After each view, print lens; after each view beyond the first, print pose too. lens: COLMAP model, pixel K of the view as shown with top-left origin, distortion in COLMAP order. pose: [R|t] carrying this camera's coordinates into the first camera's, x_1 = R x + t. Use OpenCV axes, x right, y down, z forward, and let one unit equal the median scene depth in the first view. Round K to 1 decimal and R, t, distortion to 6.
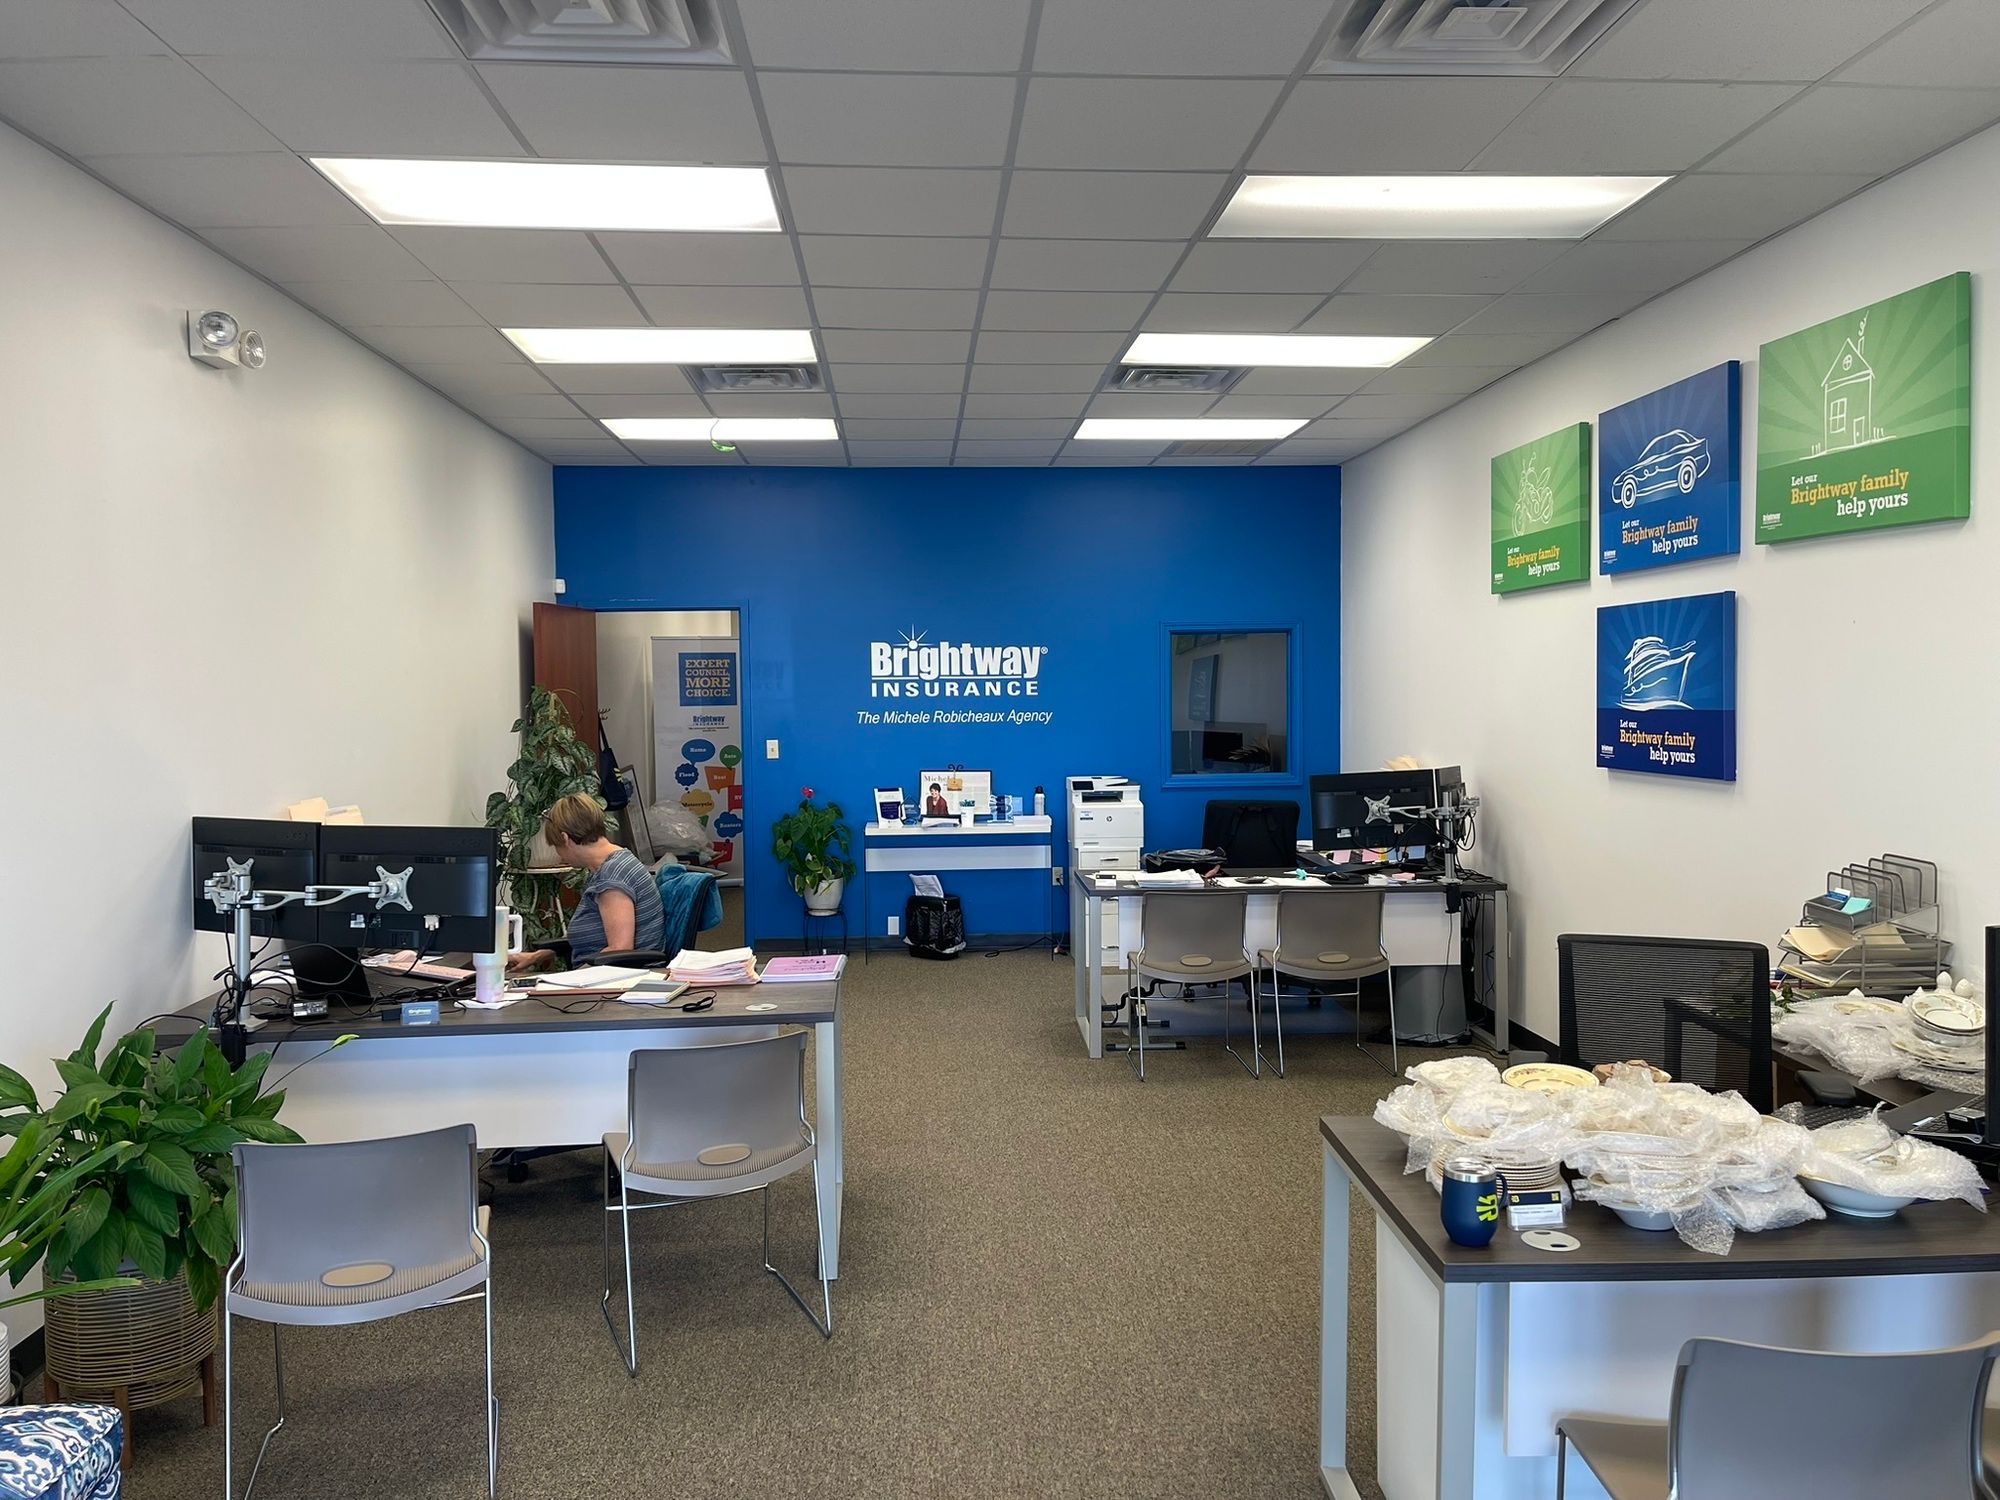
lens RADIAL K [[1503.0, 0, 1000.0], [0, 1503.0, 750.0], [0, 0, 1]] dist [0.060063, -0.073989]
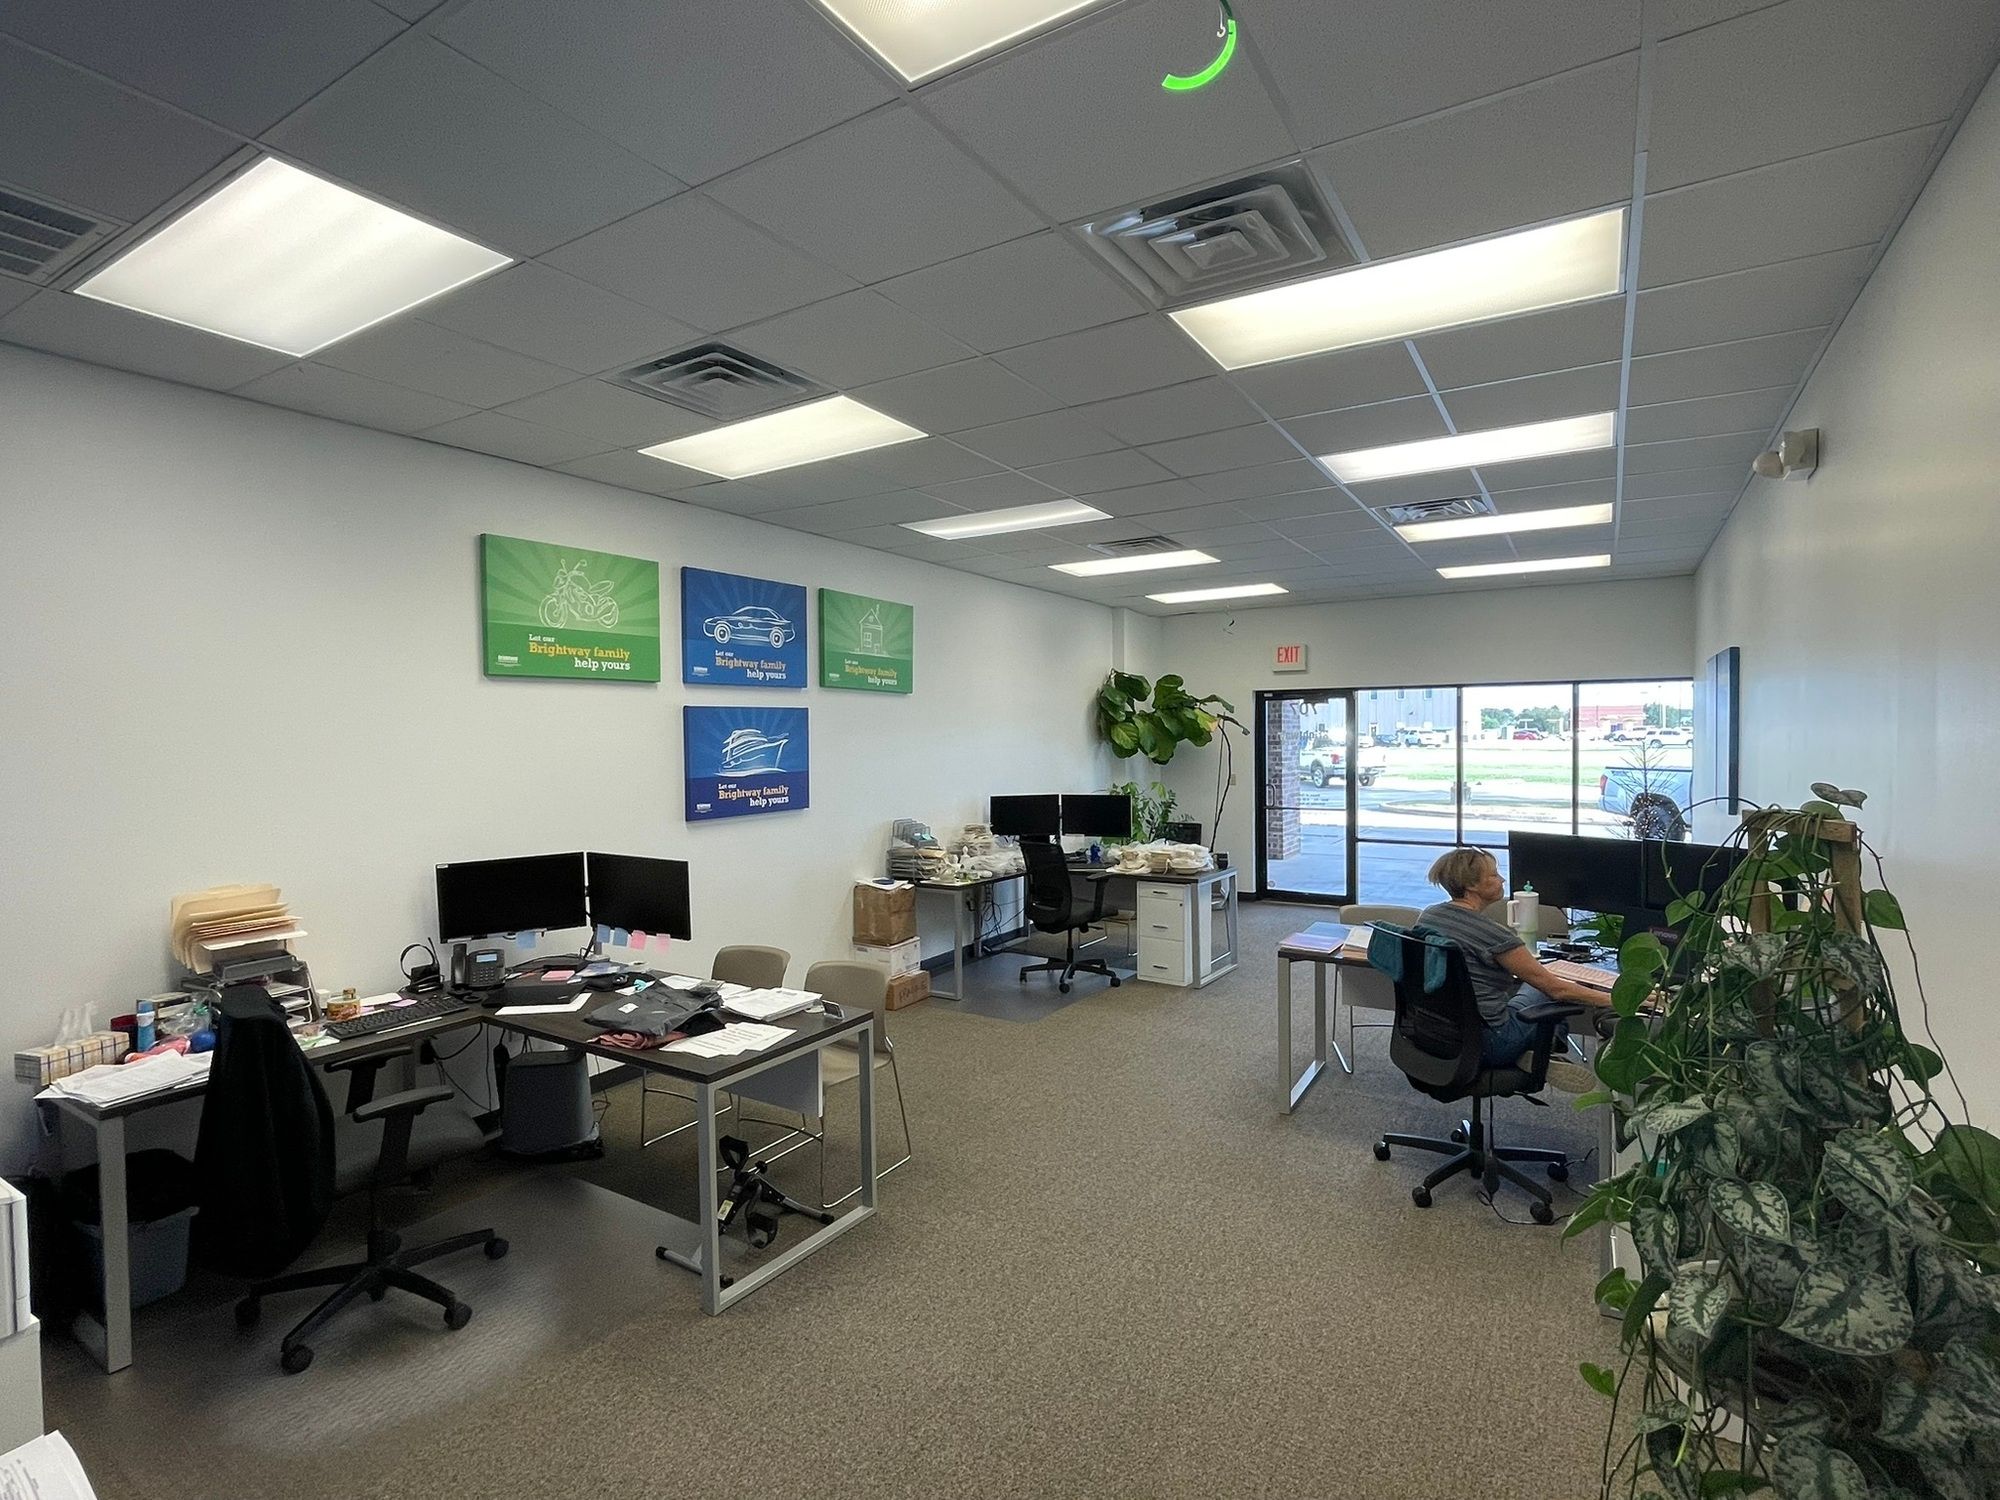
lens RADIAL K [[976.5, 0, 1000.0], [0, 976.5, 750.0], [0, 0, 1]] dist [0.000165, 0.000003]
pose [[-0.817795, 0.004071, 0.575495, -0.396746], [0.039461, 0.998018, 0.049015, -0.097371], [-0.574155, 0.062794, -0.816335, 1.770643]]
